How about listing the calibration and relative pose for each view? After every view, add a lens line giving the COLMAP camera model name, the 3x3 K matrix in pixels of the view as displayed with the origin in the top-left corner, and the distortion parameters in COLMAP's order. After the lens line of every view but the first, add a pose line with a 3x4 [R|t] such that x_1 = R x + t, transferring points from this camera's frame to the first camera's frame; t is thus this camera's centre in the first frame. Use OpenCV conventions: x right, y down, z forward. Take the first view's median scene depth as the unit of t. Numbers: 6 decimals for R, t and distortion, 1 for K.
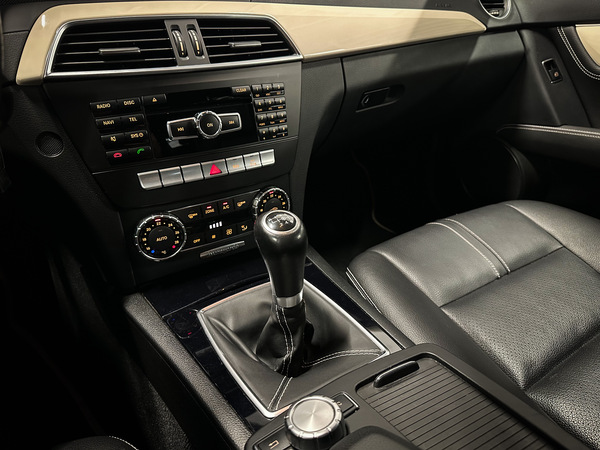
lens RADIAL K [[427.1, 0, 300.0], [0, 427.1, 225.0], [0, 0, 1]] dist [0.047681, -0.077762]
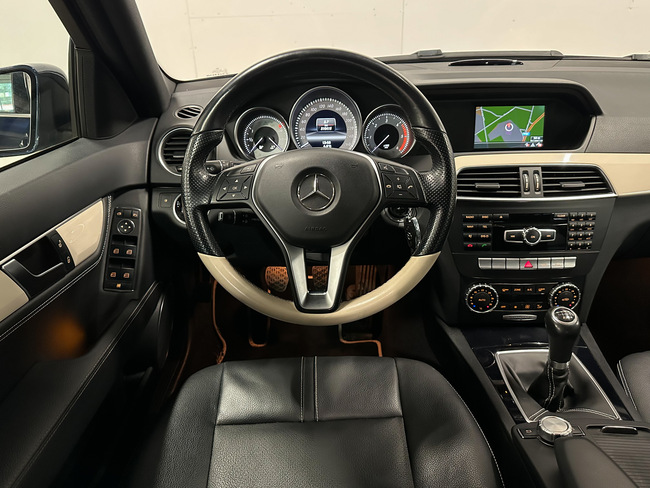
lens RADIAL K [[494.0, 0, 325.0], [0, 494.0, 244.0], [0, 0, 1]] dist [0.138849, -0.271213]
pose [[0.837624, 0.218669, -0.500569, 0.065778], [-0.234142, 0.971654, 0.032659, -0.089473], [0.493522, 0.089848, 0.865080, -0.861453]]
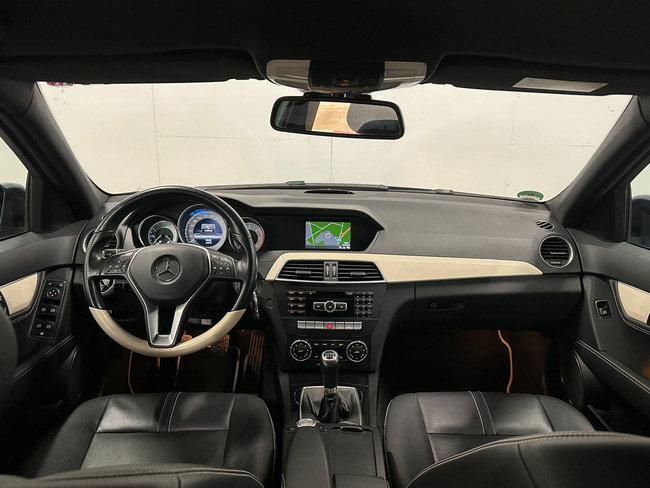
lens RADIAL K [[485.5, 0, 325.0], [0, 485.5, 244.0], [0, 0, 1]] dist [0.140769, -0.239118]
pose [[0.853202, 0.150258, -0.499468, 0.975521], [-0.263094, 0.950836, -0.163378, -0.114899], [0.450363, 0.270802, 0.850787, -1.268129]]
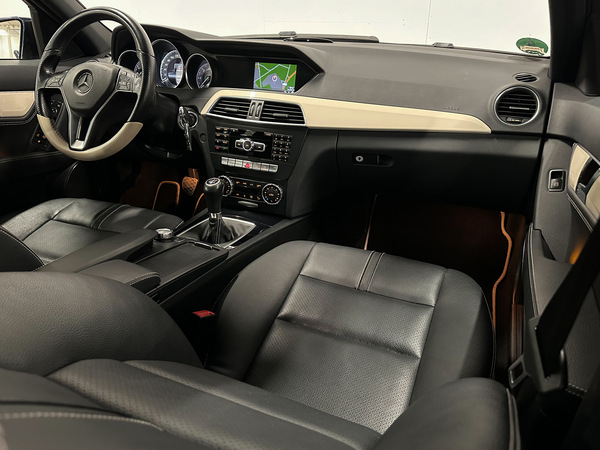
lens RADIAL K [[456.0, 0, 300.0], [0, 456.0, 225.0], [0, 0, 1]] dist [0.138849, -0.271213]
pose [[0.563054, 0.340344, -0.753085, 1.863065], [-0.401895, 0.909015, 0.110332, -0.219684], [0.722116, 0.240538, 0.648606, -0.276625]]
